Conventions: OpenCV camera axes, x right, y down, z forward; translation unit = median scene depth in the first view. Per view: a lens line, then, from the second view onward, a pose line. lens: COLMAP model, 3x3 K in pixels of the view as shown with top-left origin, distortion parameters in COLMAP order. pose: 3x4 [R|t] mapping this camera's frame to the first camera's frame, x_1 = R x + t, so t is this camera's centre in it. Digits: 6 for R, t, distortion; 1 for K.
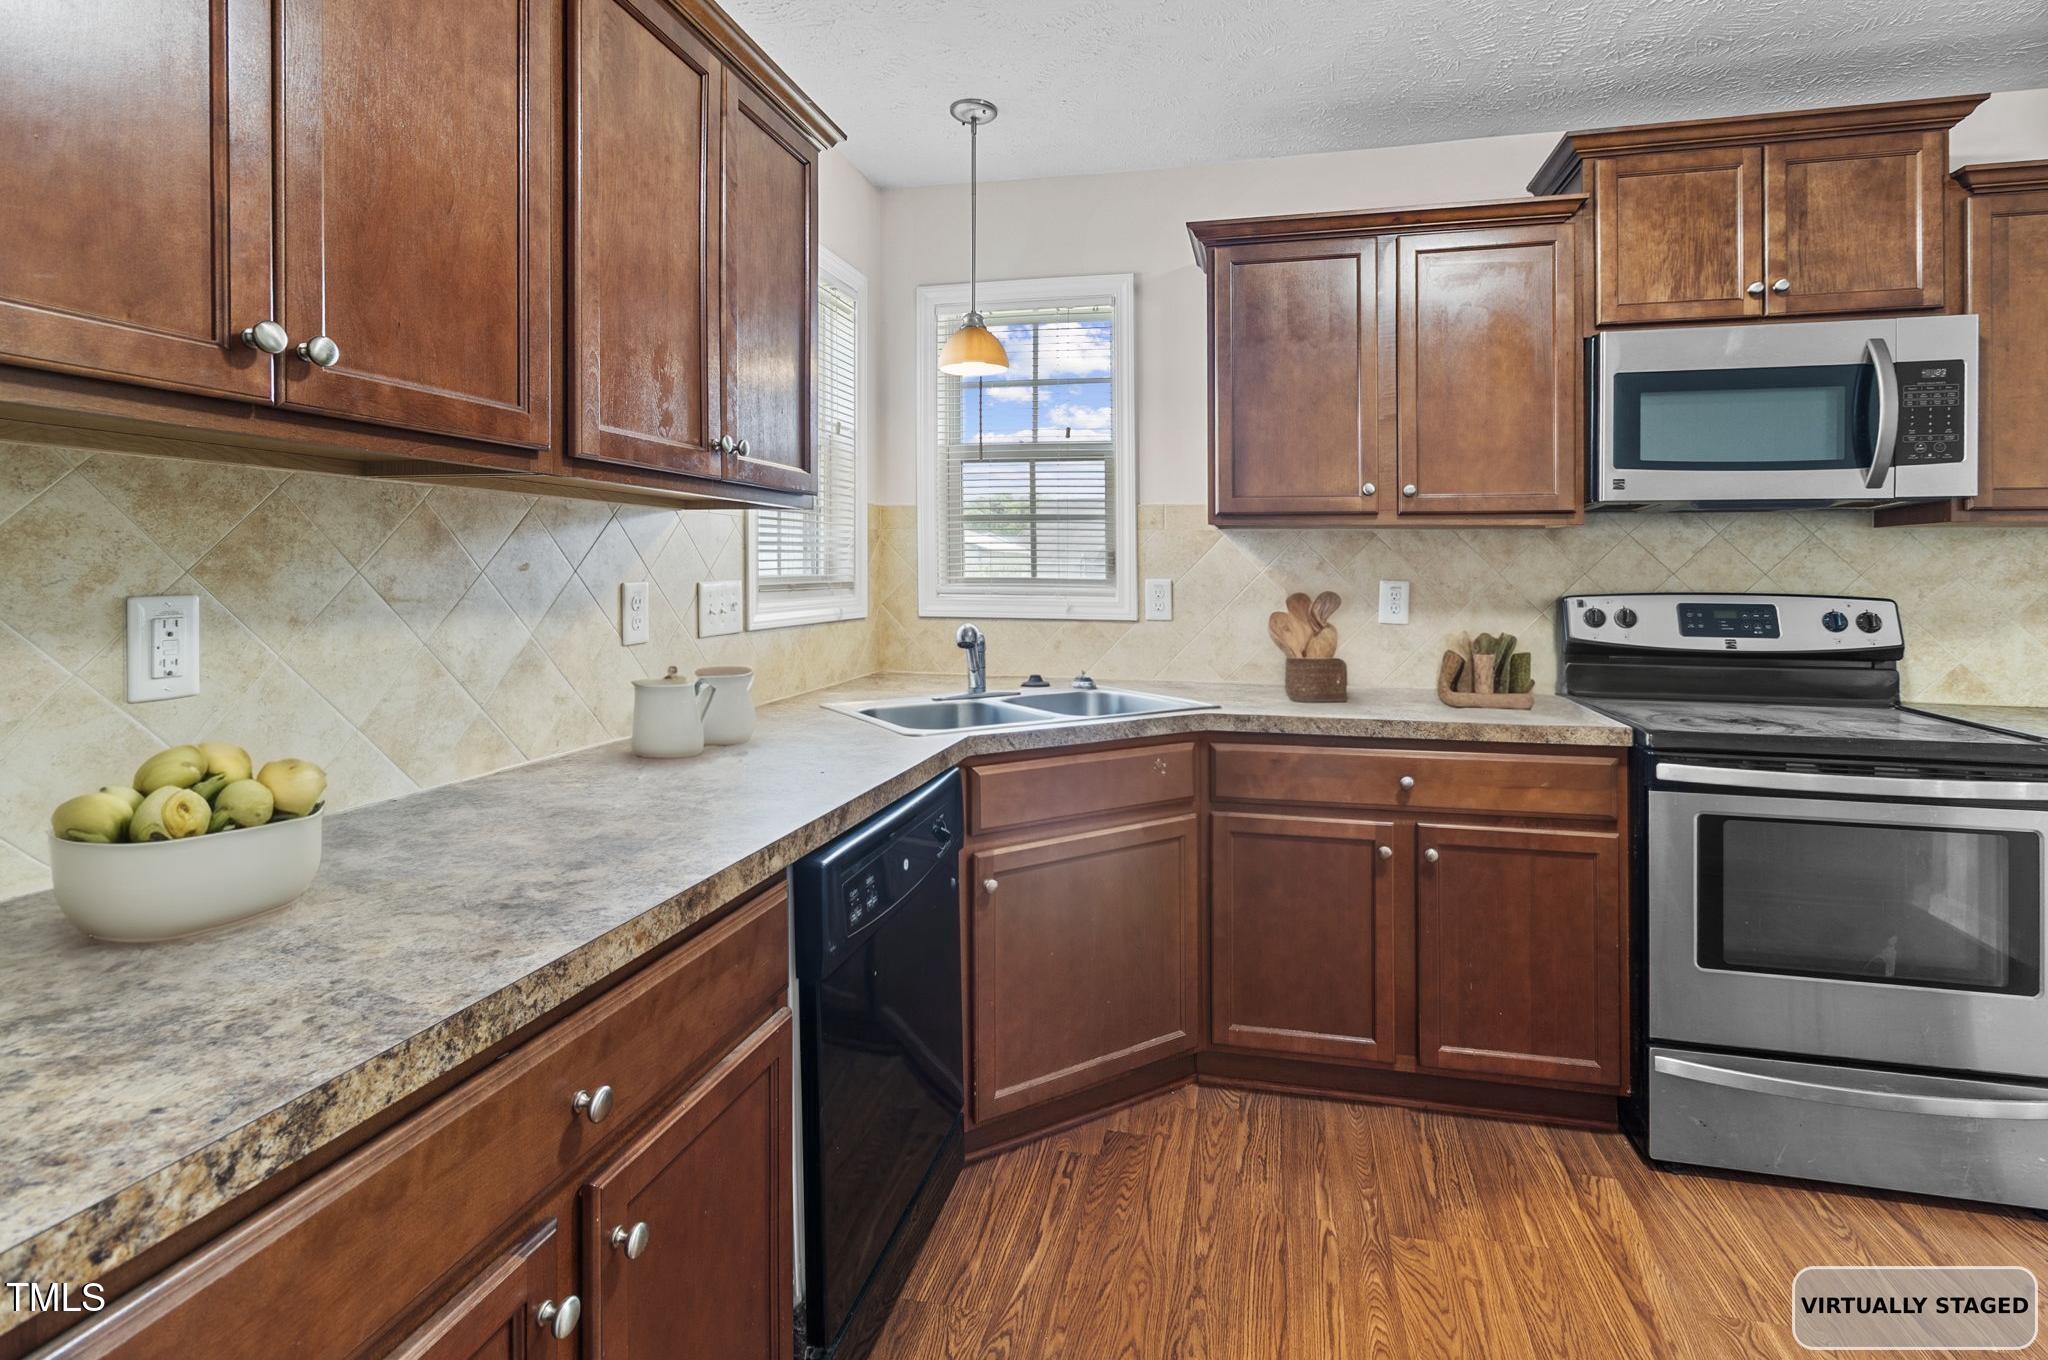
lens RADIAL K [[961.7, 0, 1053.5], [0, 961.7, 564.6], [0, 0, 1]] dist [0.005398, 0.000706]
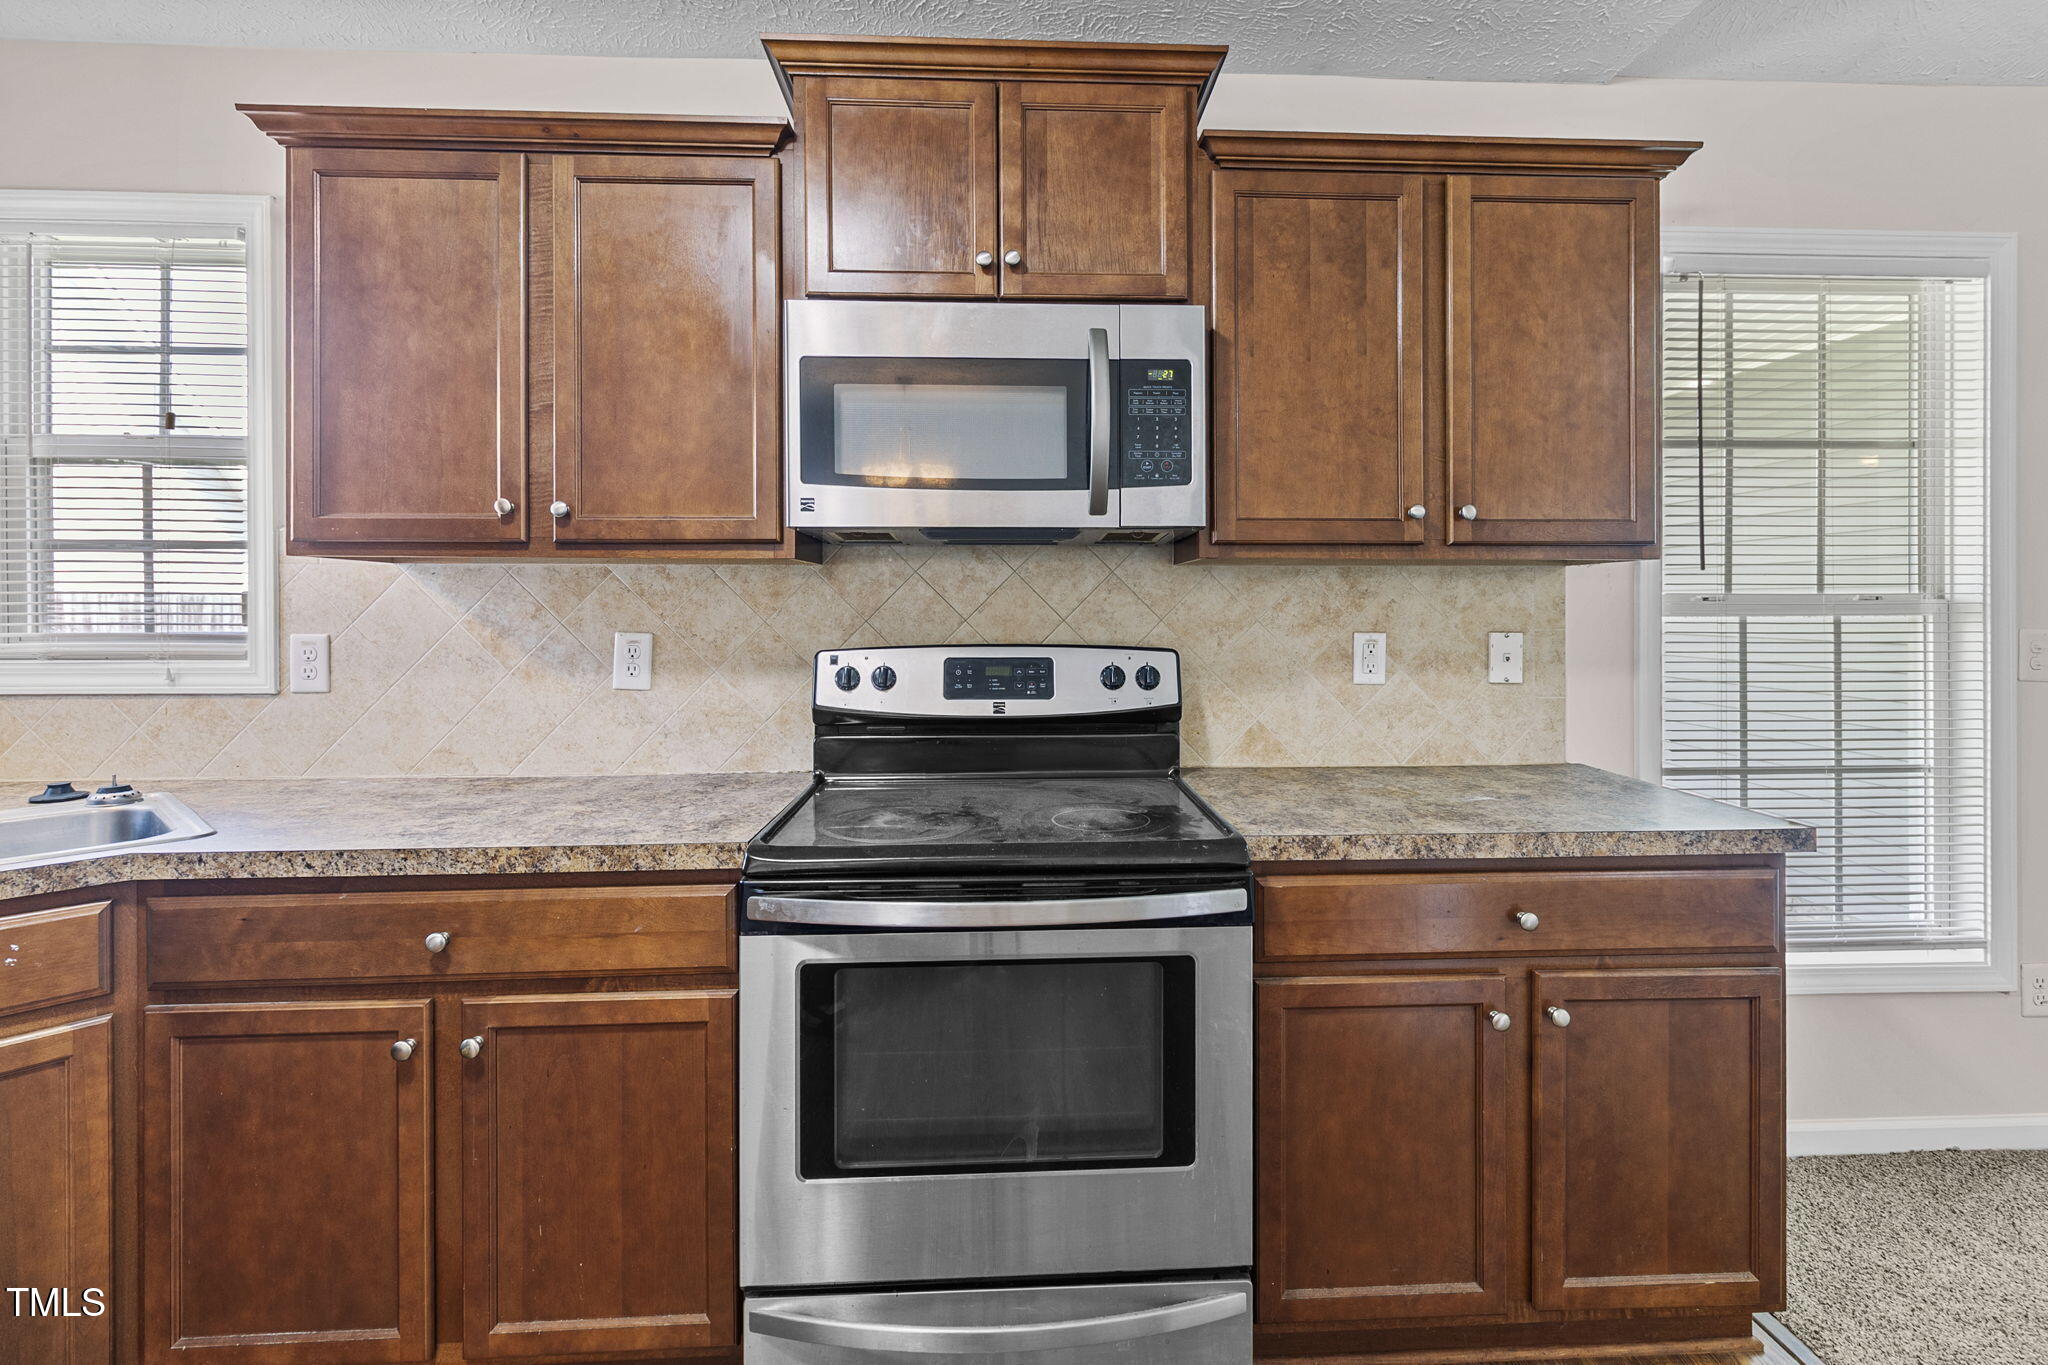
lens RADIAL K [[961.7, 0, 1039.7], [0, 961.7, 601.5], [0, 0, 1]] dist [0.005398, 0.000706]
pose [[0.964376, -0.005230, 0.264485, 0.553223], [0.005312, 0.999986, 0.000407, -0.007256], [-0.264483, 0.001013, 0.964390, 0.226081]]
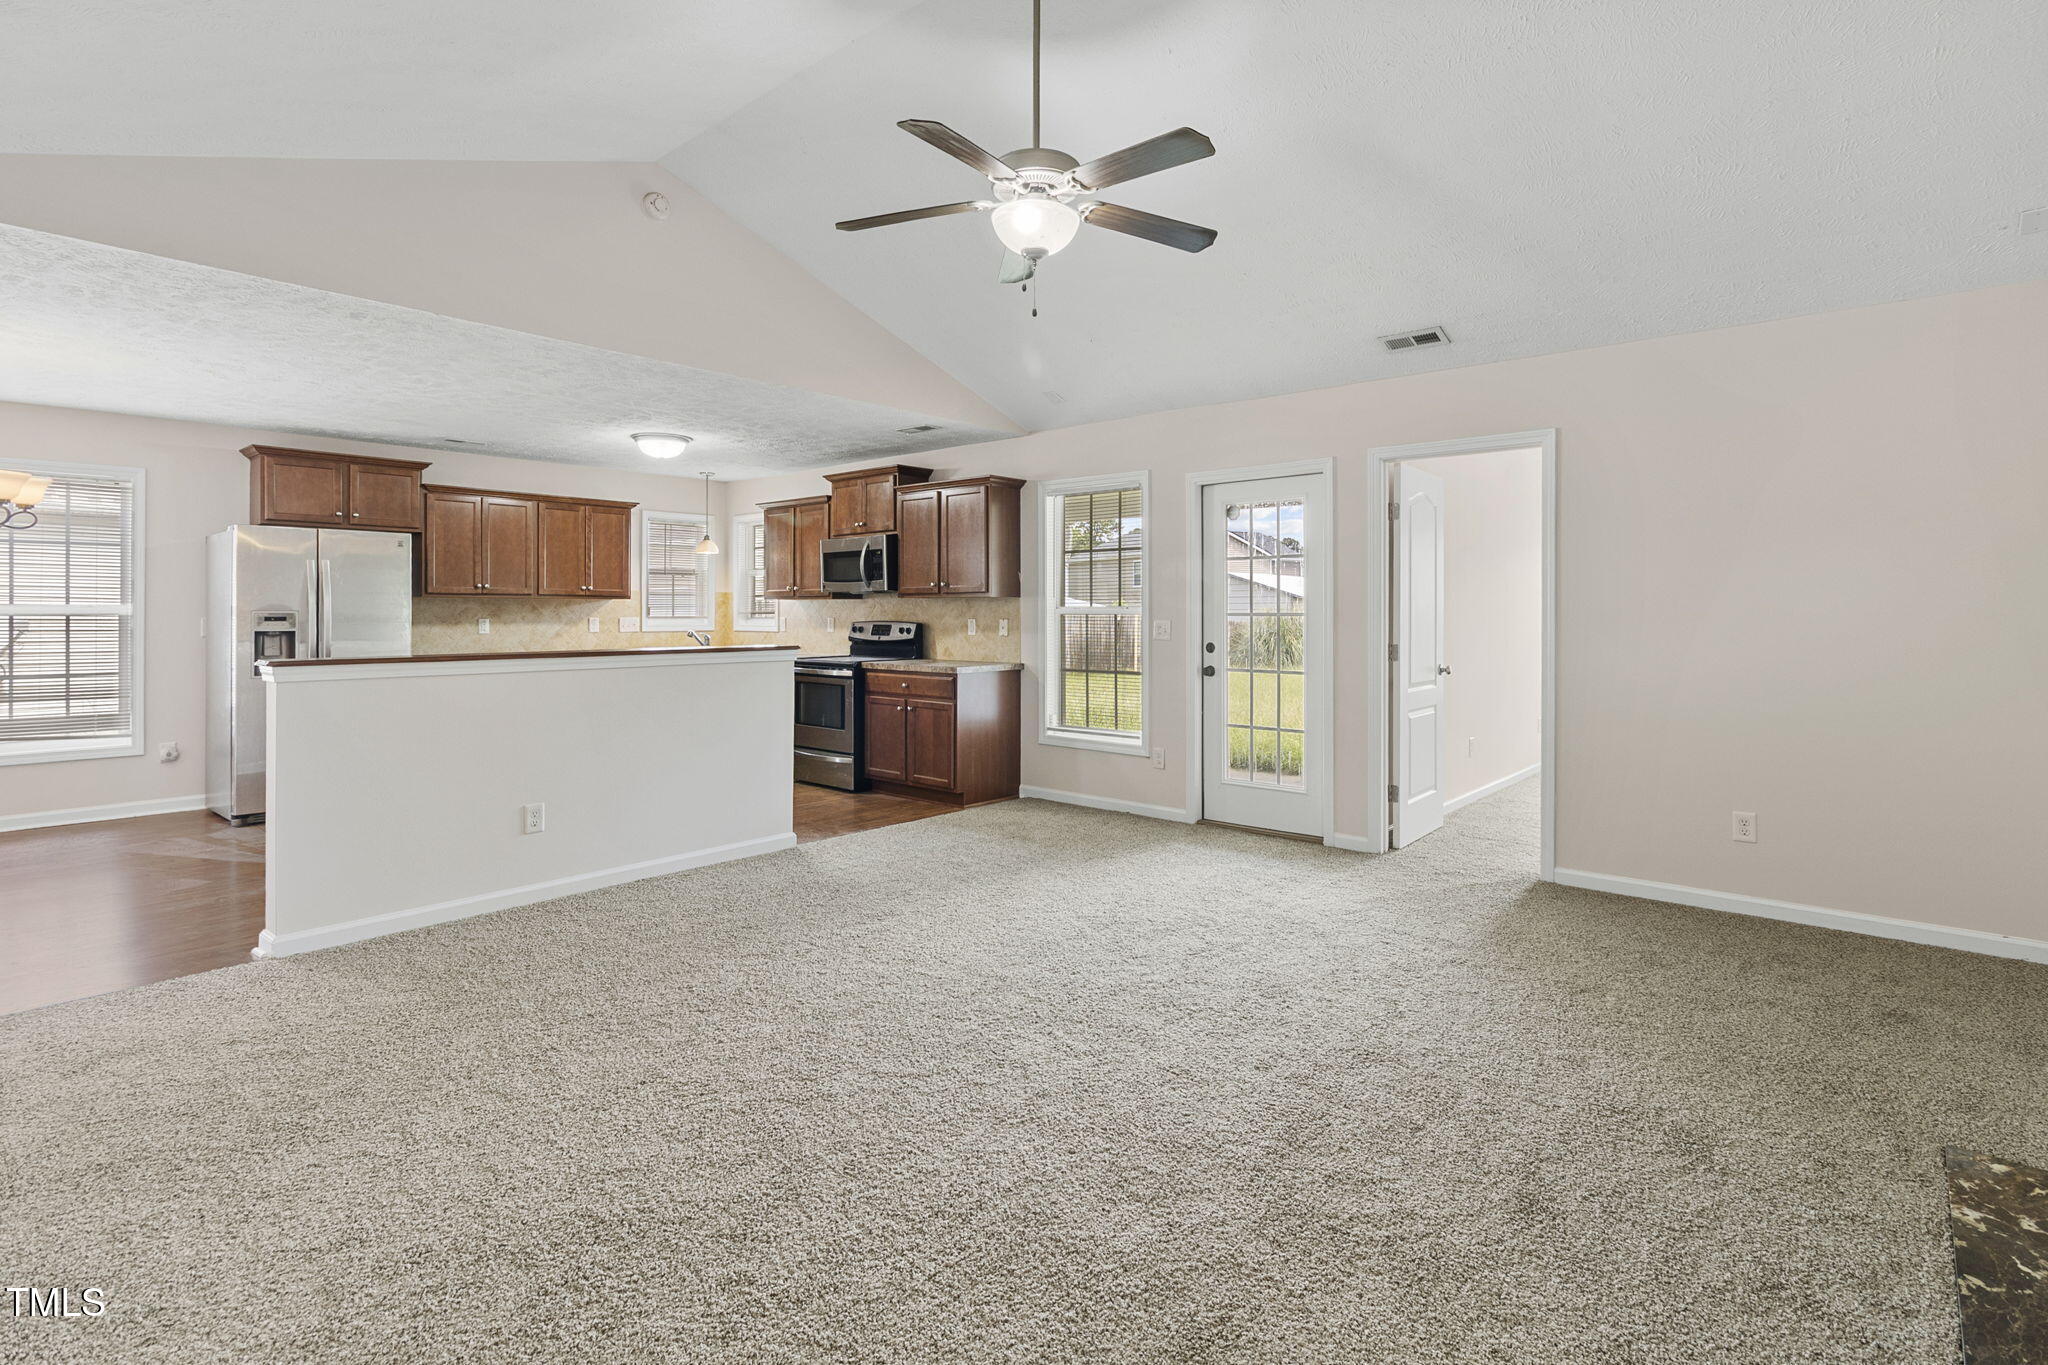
lens RADIAL K [[961.7, 0, 1059.6], [0, 961.7, 610.5], [0, 0, 1]] dist [0.005398, 0.000706]
pose [[0.888449, -0.006126, -0.458934, 2.734729], [0.006254, 0.999980, -0.001241, 0.003895], [0.458932, -0.001767, 0.888470, -1.494988]]
